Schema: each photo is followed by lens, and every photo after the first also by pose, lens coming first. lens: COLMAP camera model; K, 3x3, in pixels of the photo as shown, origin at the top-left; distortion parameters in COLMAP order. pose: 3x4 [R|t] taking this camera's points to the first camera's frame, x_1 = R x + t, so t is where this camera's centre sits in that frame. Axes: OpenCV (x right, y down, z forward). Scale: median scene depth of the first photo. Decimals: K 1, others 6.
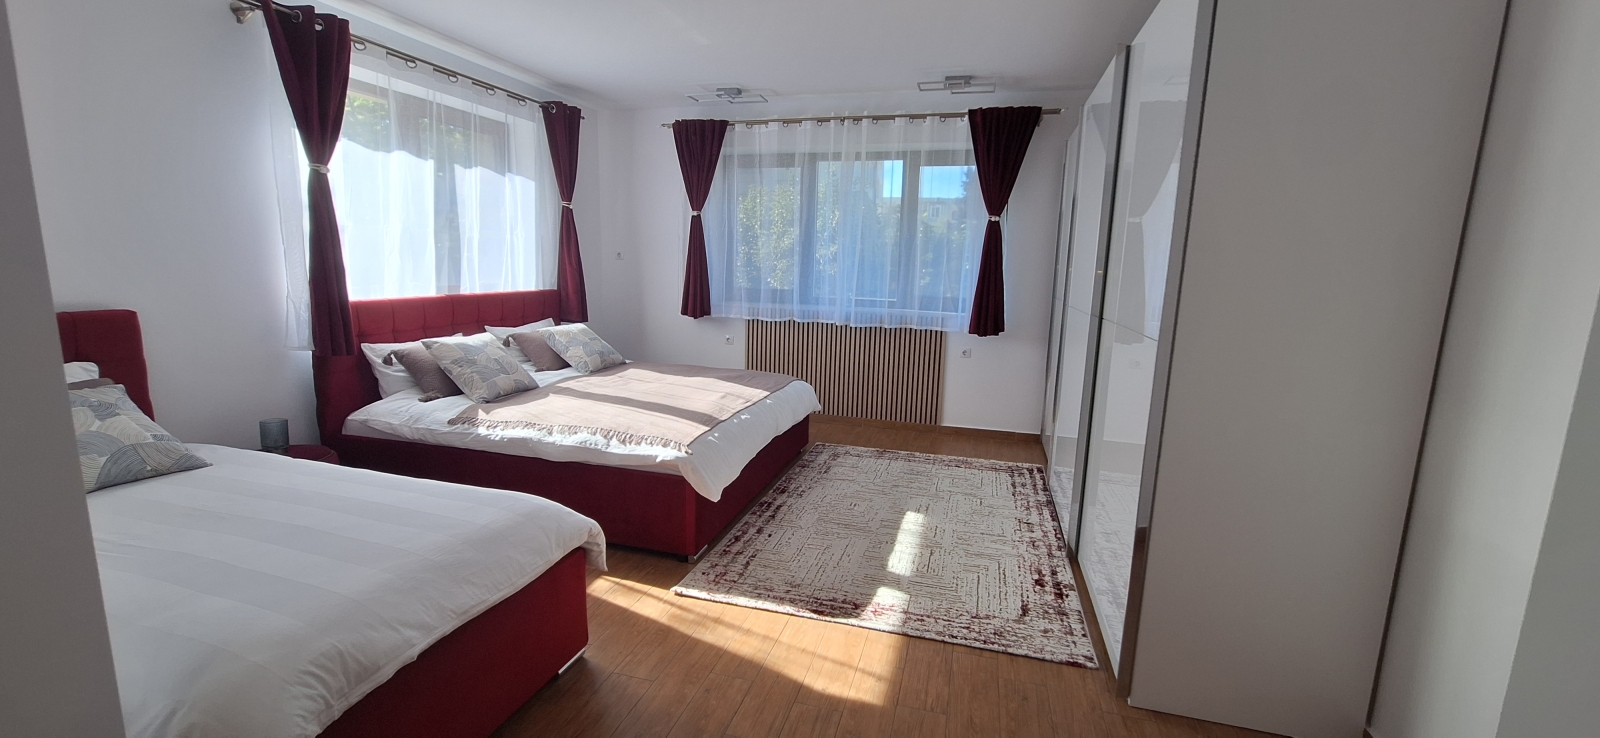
lens RADIAL K [[634.6, 0, 809.3], [0, 634.6, 365.1], [0, 0, 1]] dist [-0.004295, 0.001550]
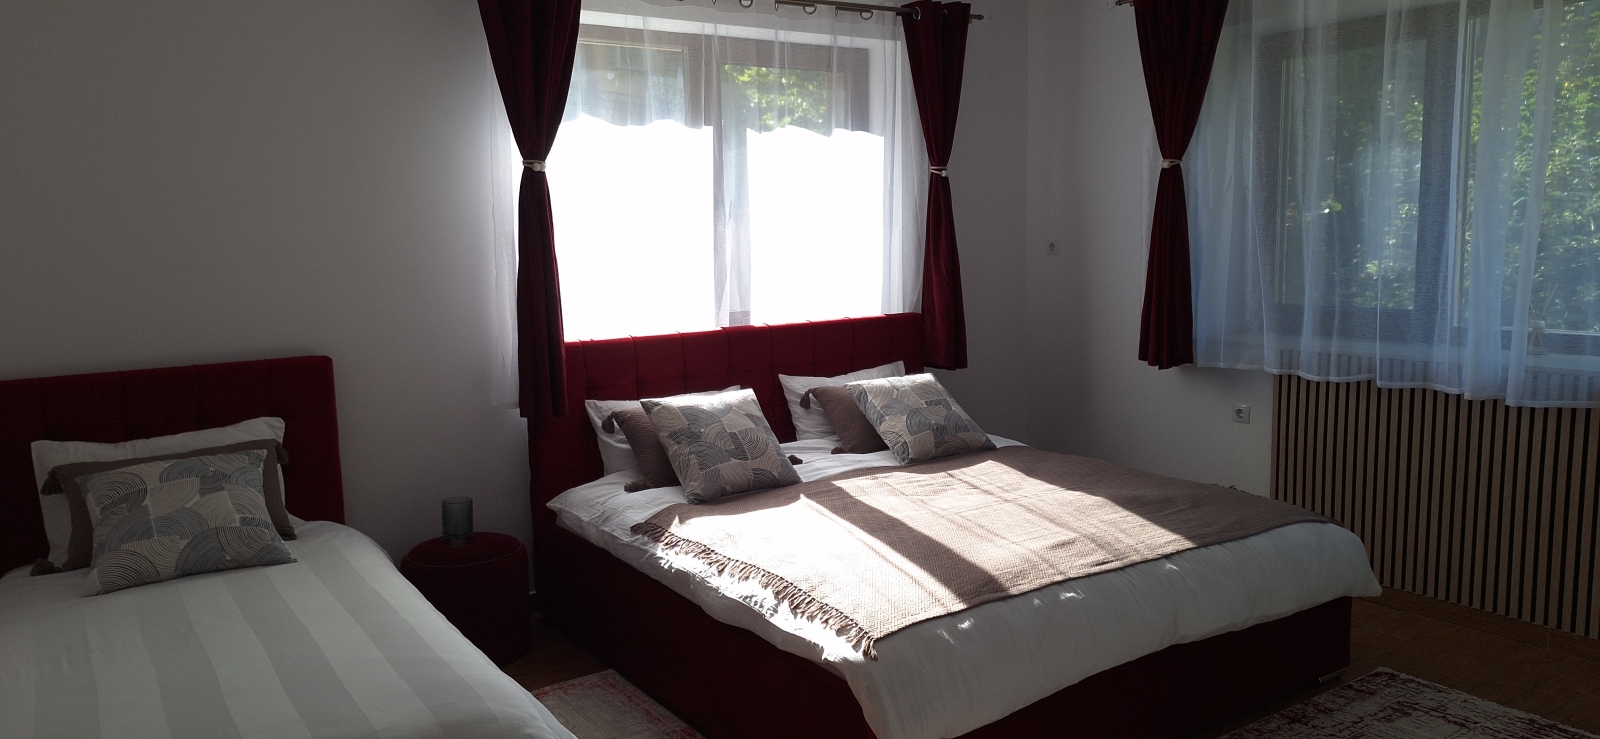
lens RADIAL K [[1098.3, 0, 802.6], [0, 1098.3, 364.6], [0, 0, 1]] dist [0.088513, -0.097808]
pose [[0.757999, 0.035804, -0.651272, 0.231180], [-0.061821, 0.997941, -0.017089, -0.053891], [0.649320, 0.053216, 0.758652, 0.169063]]
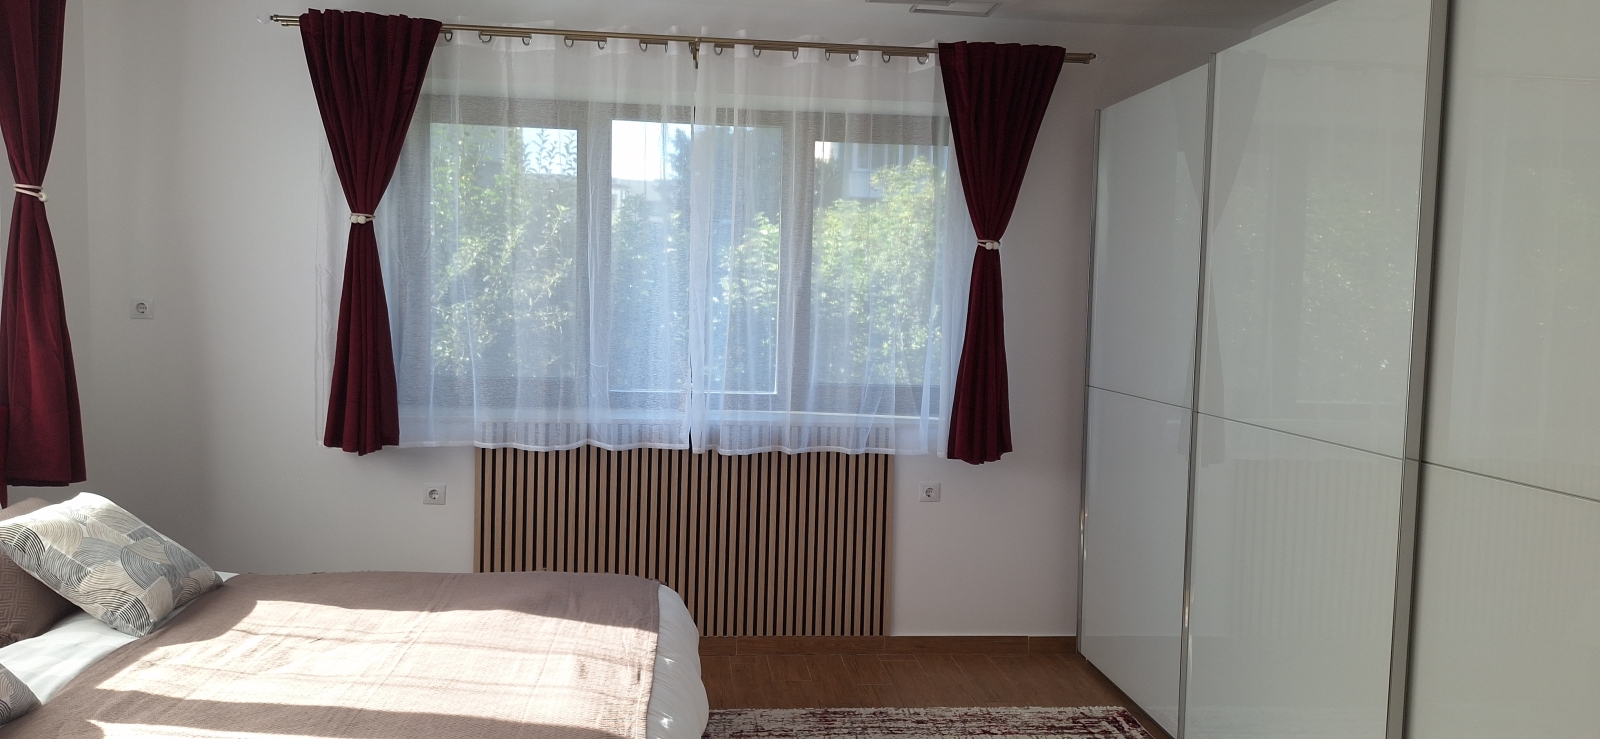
lens RADIAL K [[1098.3, 0, 799.2], [0, 1098.3, 366.6], [0, 0, 1]] dist [0.088513, -0.097808]
pose [[0.931879, -0.026757, 0.361781, -0.220358], [0.057570, 0.995546, -0.074660, -0.073295], [-0.358172, 0.090402, 0.929269, 0.213457]]
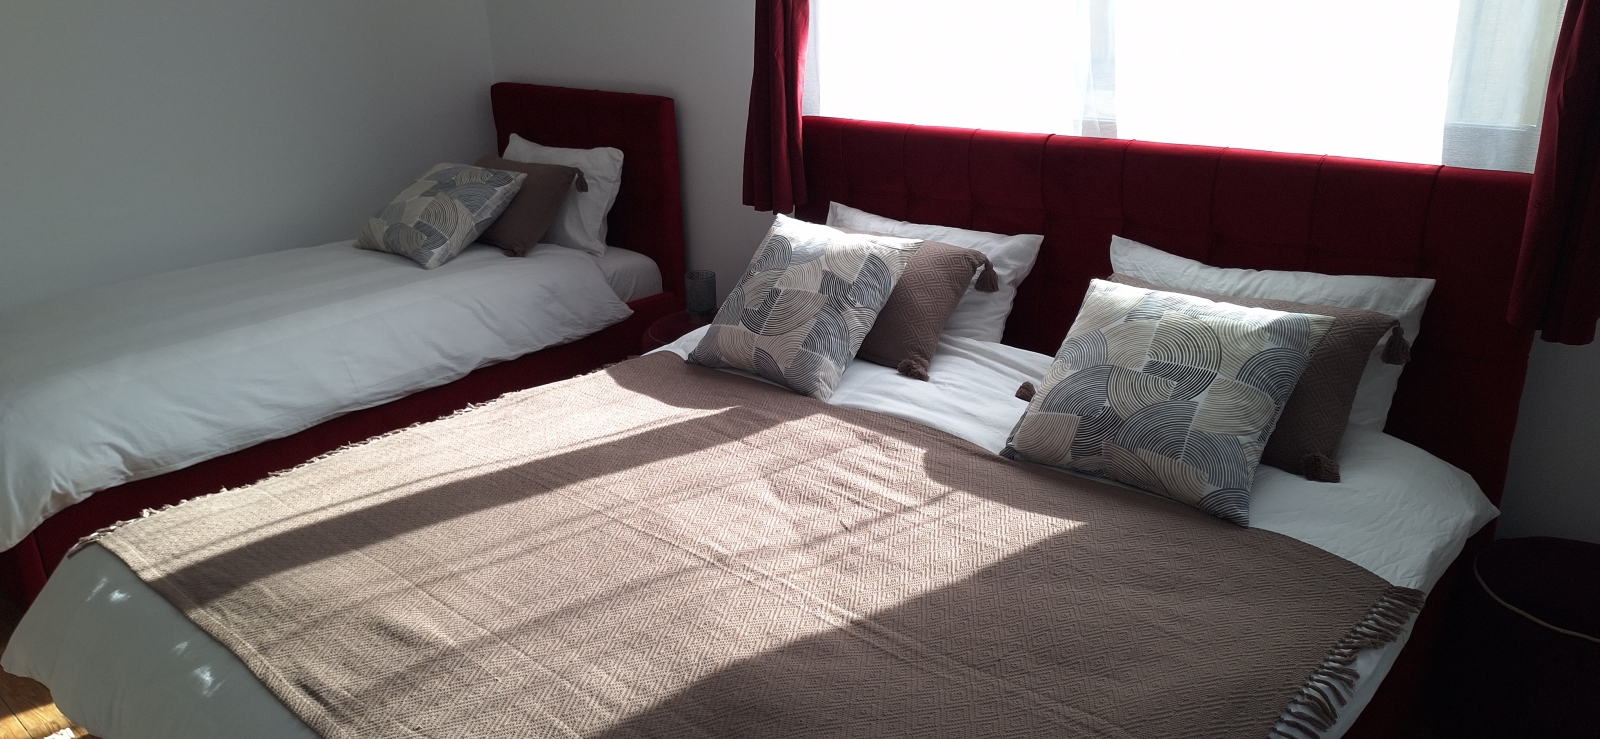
lens RADIAL K [[1098.3, 0, 815.0], [0, 1098.3, 380.1], [0, 0, 1]] dist [0.088513, -0.097808]
pose [[-0.441144, 0.301279, -0.845354, 0.125802], [-0.130989, 0.910261, 0.392768, -0.212299], [0.887825, 0.283999, -0.362092, 1.097785]]
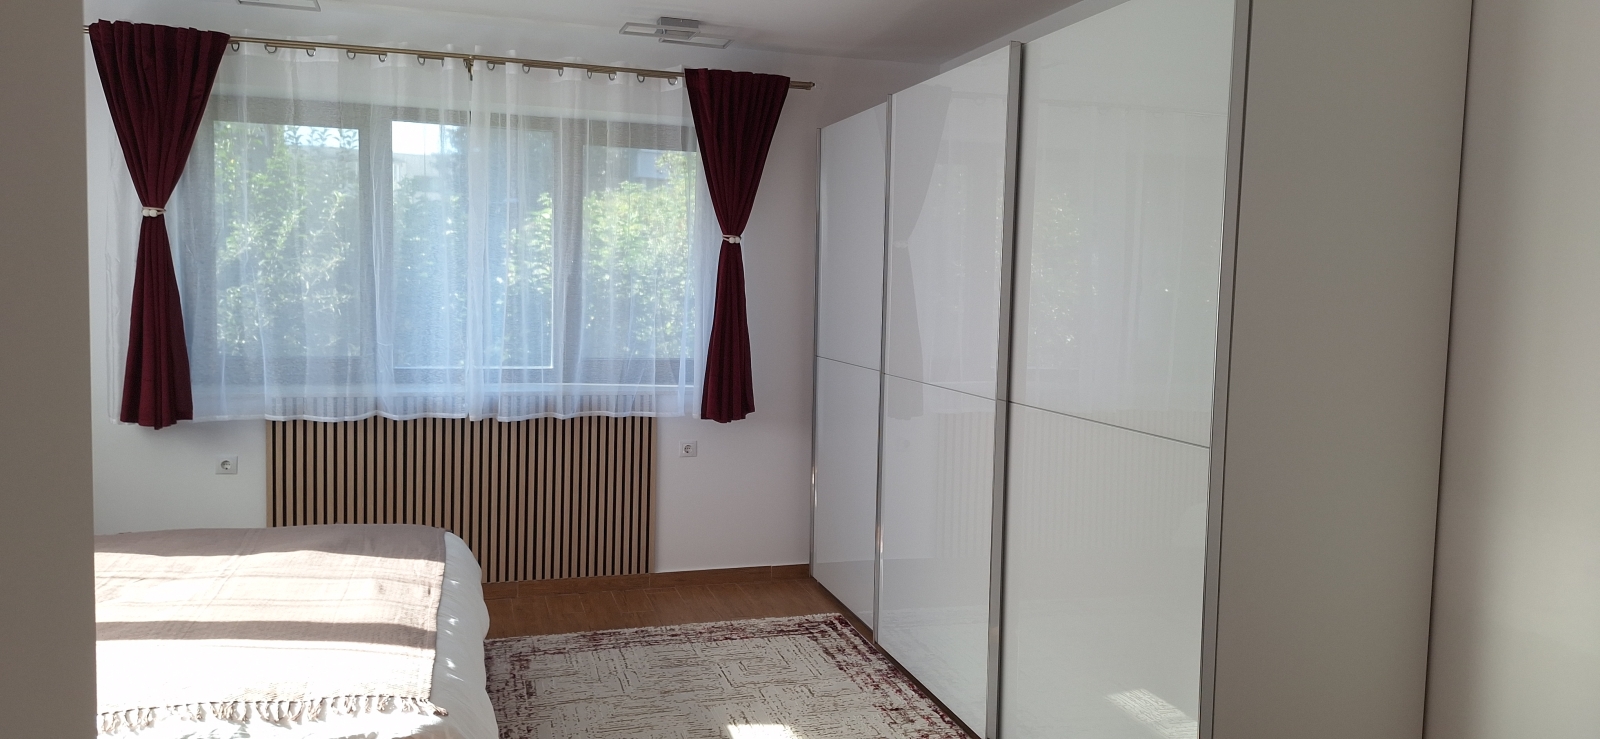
lens RADIAL K [[1098.3, 0, 803.3], [0, 1098.3, 353.1], [0, 0, 1]] dist [0.088513, -0.097808]
pose [[0.846361, -0.043104, 0.530862, -0.268248], [0.084902, 0.994893, -0.054579, -0.052530], [-0.525799, 0.091265, 0.845699, 0.028796]]
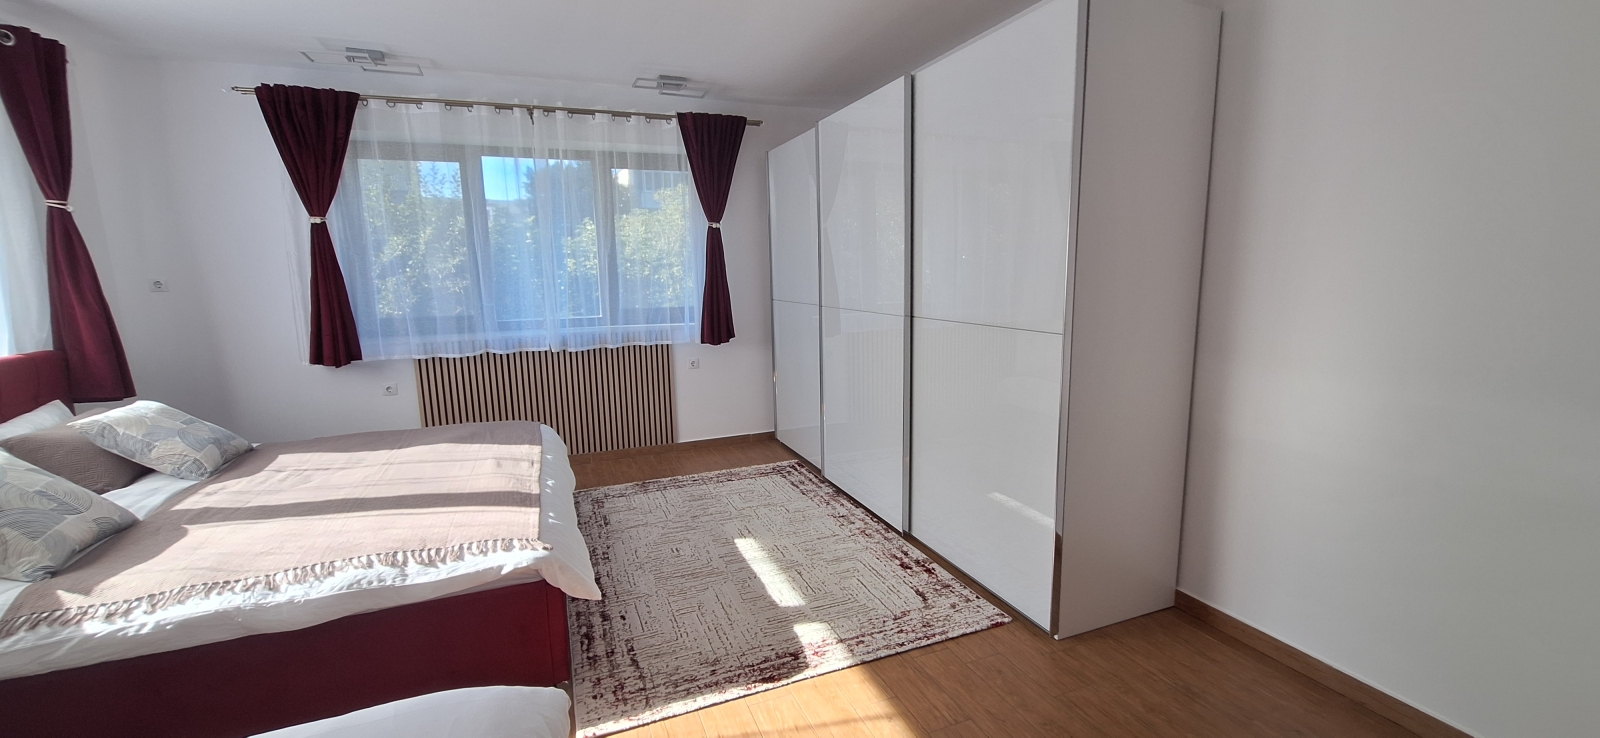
lens RADIAL K [[634.6, 0, 804.9], [0, 634.6, 366.3], [0, 0, 1]] dist [-0.004295, 0.001550]
pose [[0.791171, -0.136317, 0.596210, -0.237713], [0.137809, 0.989509, 0.043368, -0.040658], [-0.595867, 0.047851, 0.801656, 0.143792]]
